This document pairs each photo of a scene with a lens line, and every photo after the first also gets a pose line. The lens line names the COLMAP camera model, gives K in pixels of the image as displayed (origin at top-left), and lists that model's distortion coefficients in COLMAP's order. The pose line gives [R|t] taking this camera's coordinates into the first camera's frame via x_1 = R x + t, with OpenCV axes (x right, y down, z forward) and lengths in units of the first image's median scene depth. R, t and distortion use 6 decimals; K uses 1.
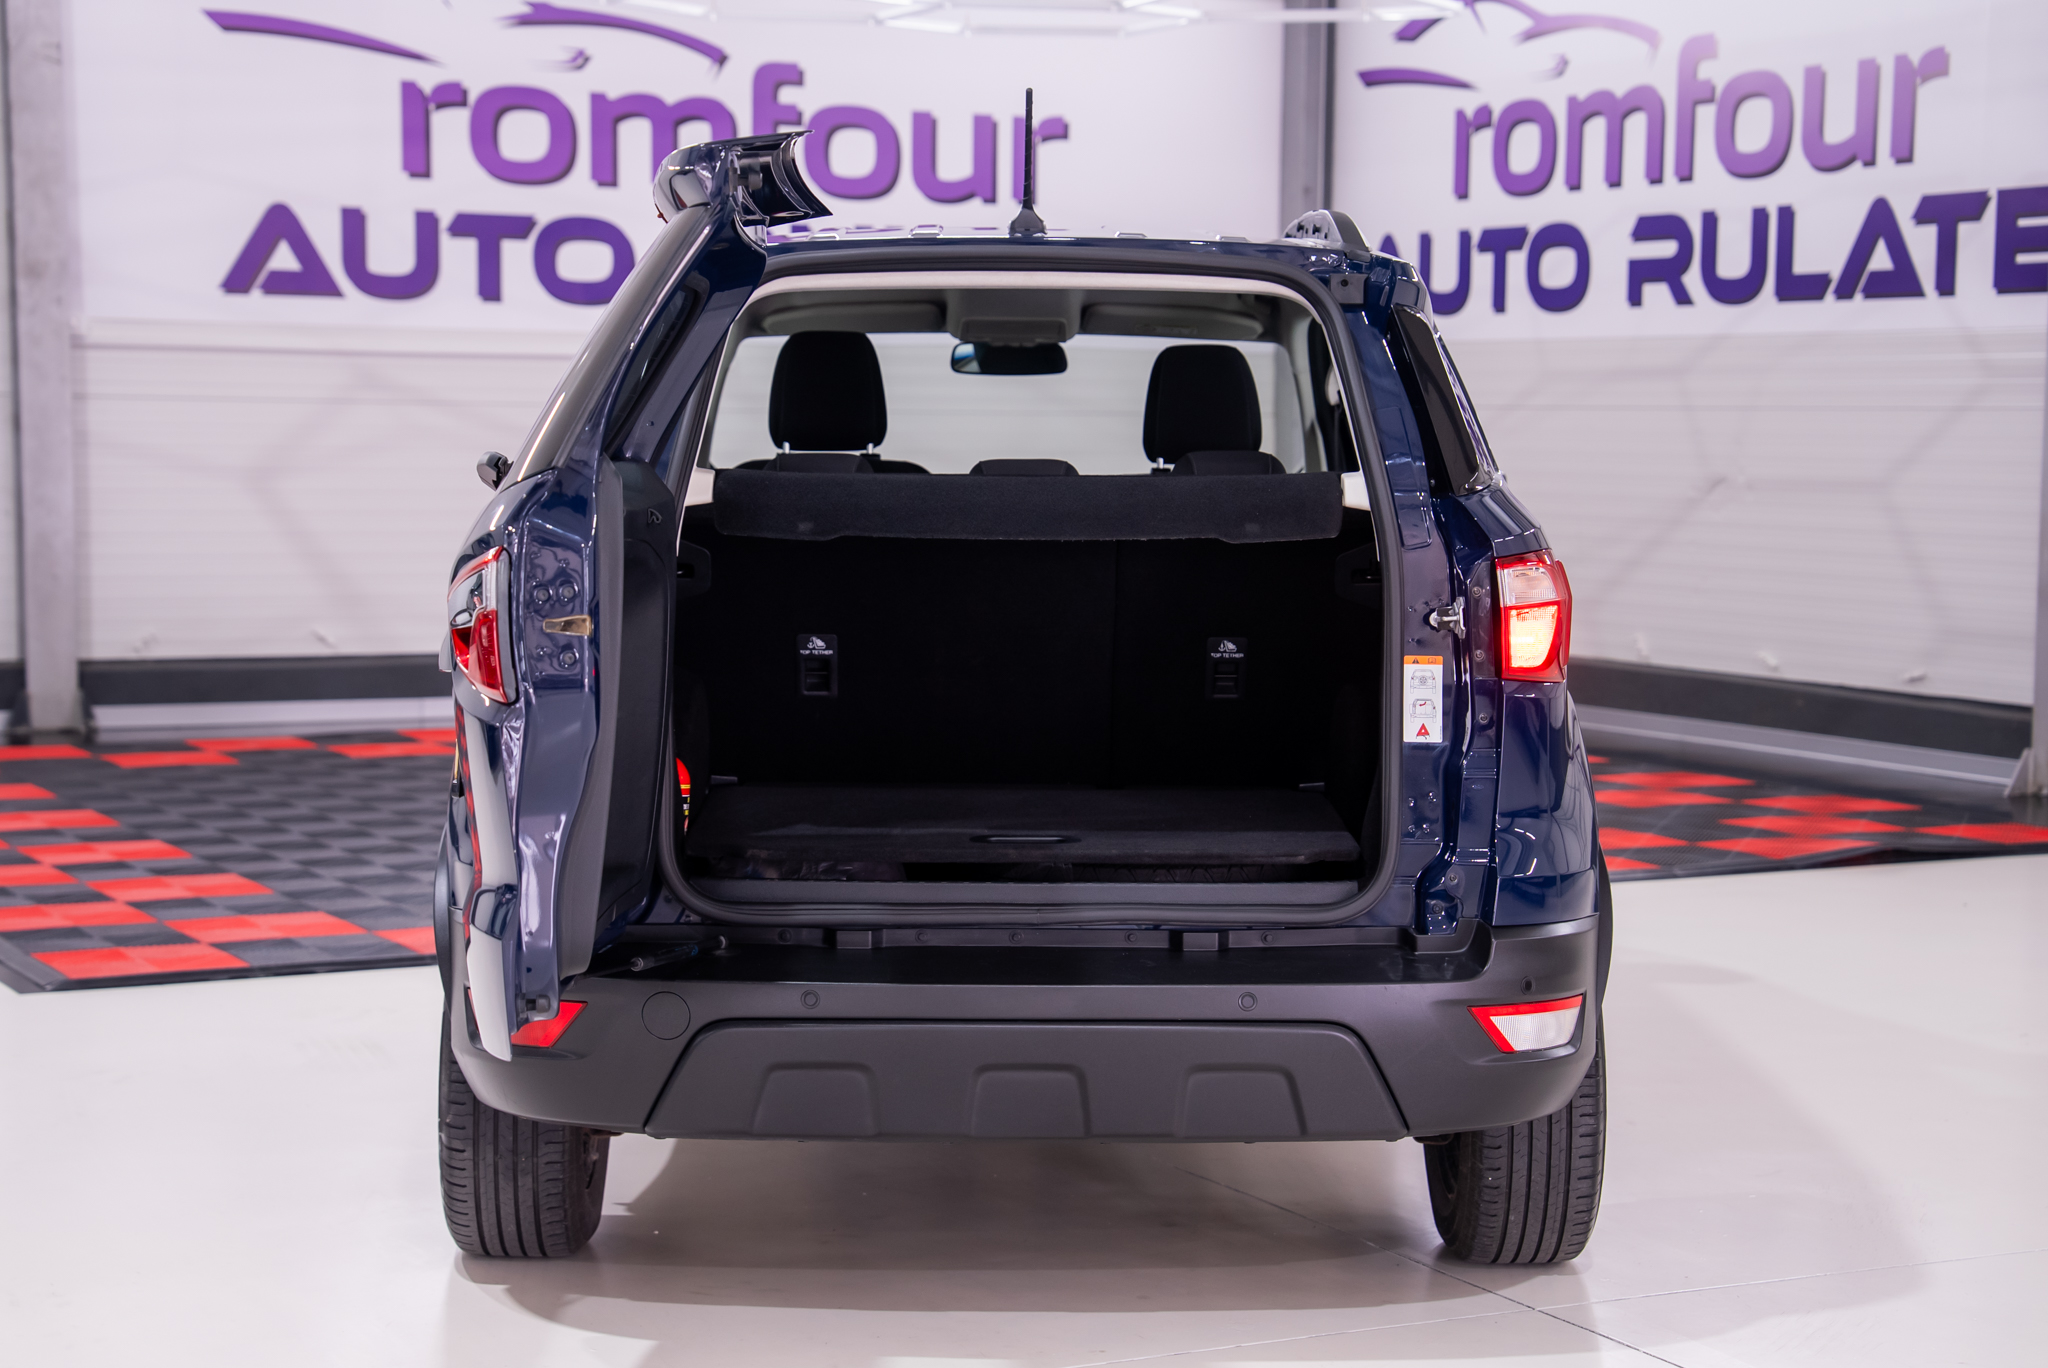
lens RADIAL K [[3668.8, 0, 1024.0], [0, 3668.8, 684.0], [0, 0, 1]] dist [0.280618, 0.048557]
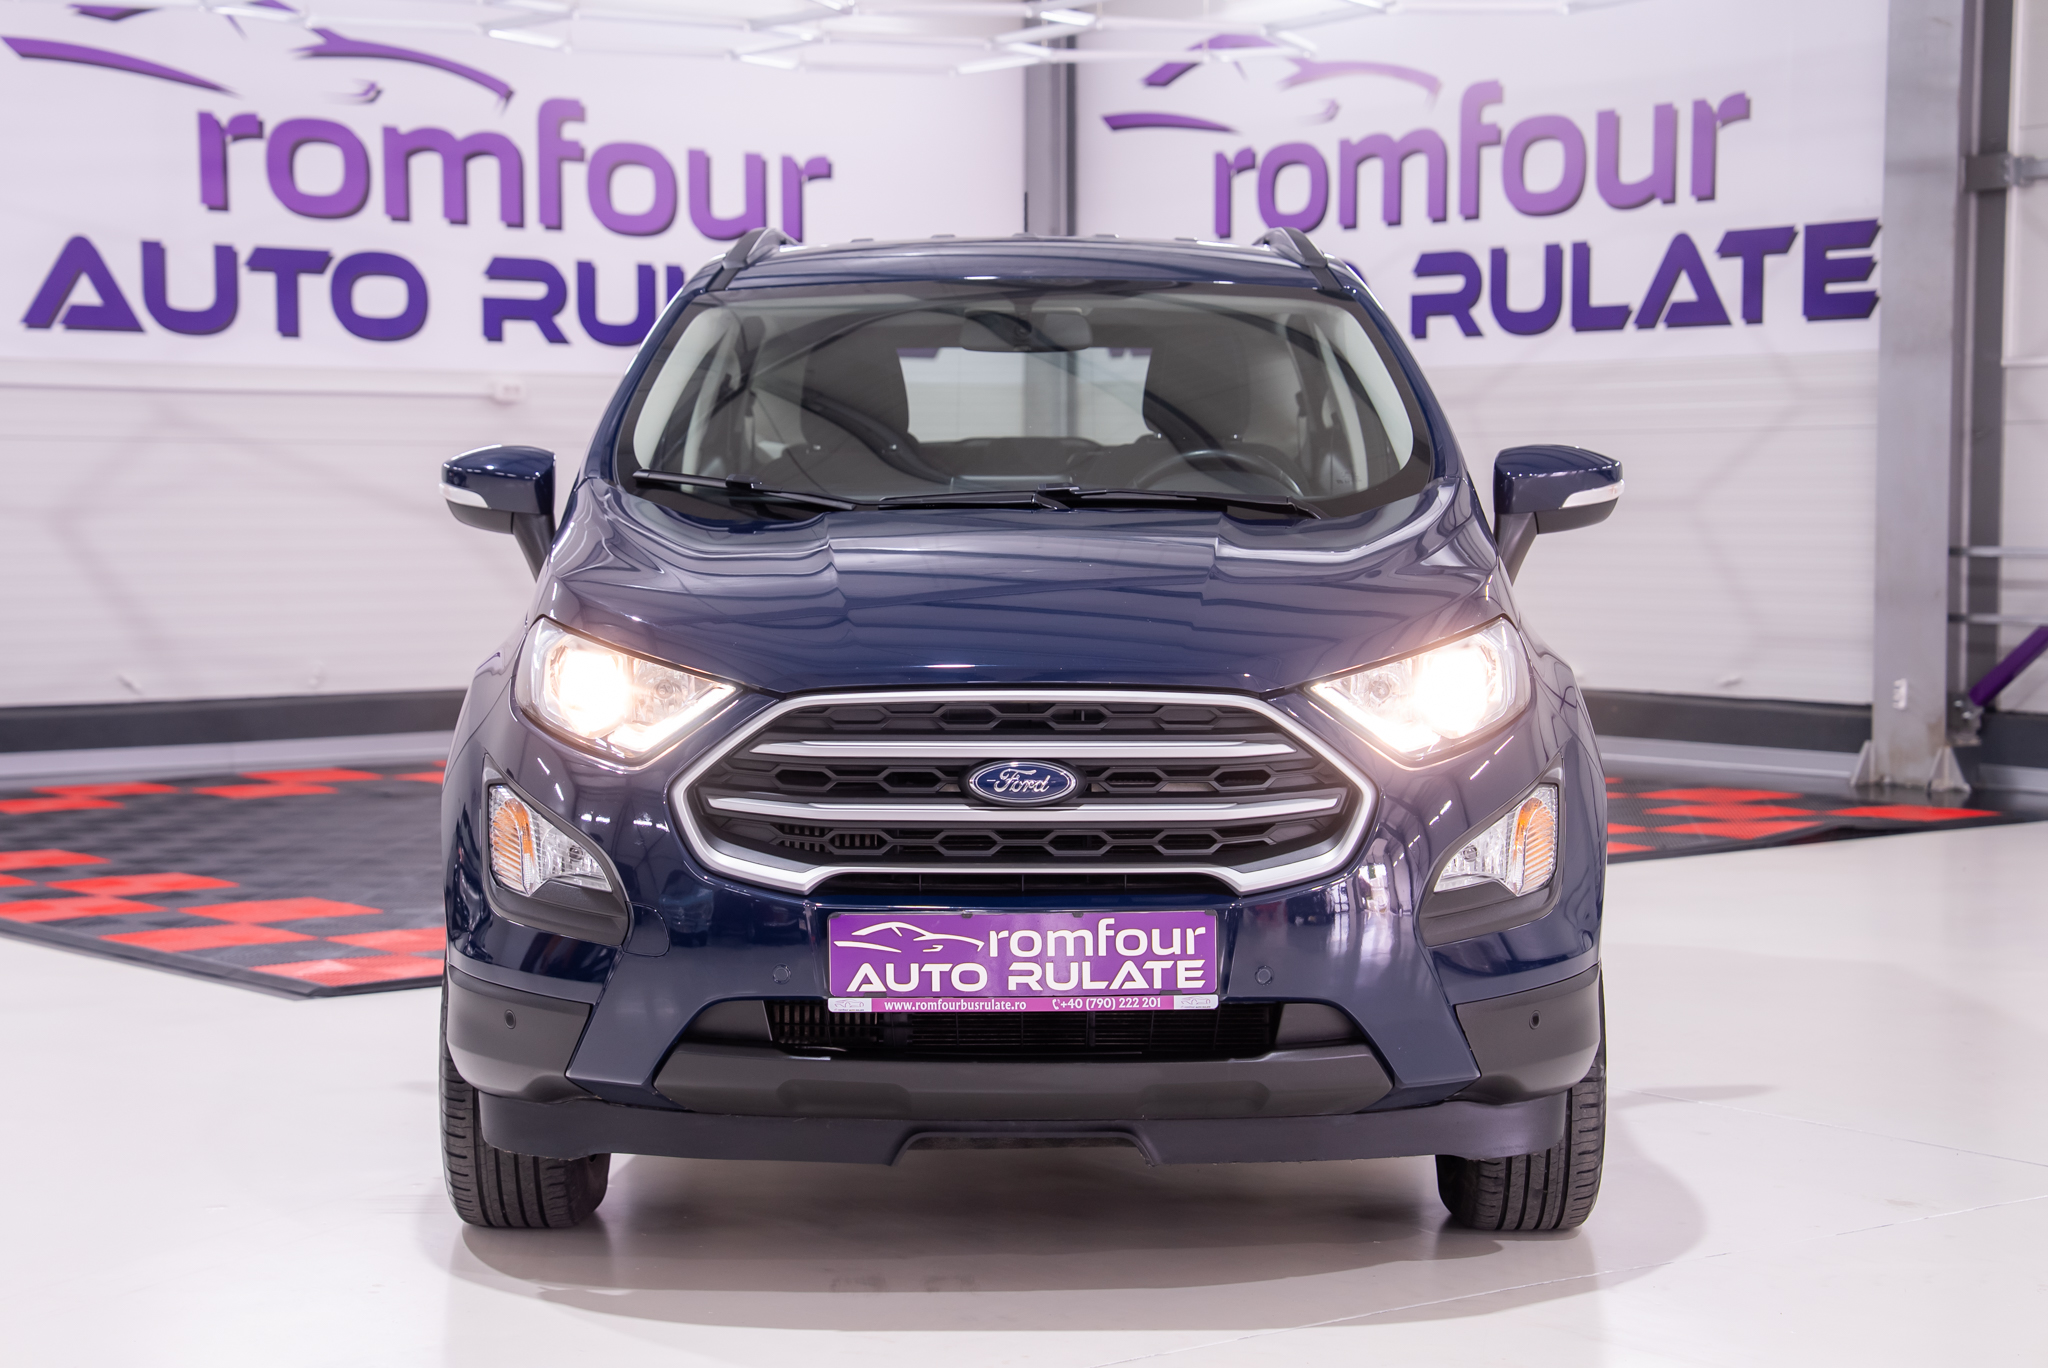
lens RADIAL K [[3715.7, 0, 1021.9], [0, 3715.7, 693.8], [0, 0, 1]] dist [0.299095, 0.051796]
pose [[0.981447, -0.023088, 0.190339, -0.150675], [0.026381, 0.999543, -0.014784, 0.011297], [-0.189910, 0.019532, 0.981607, -0.015206]]
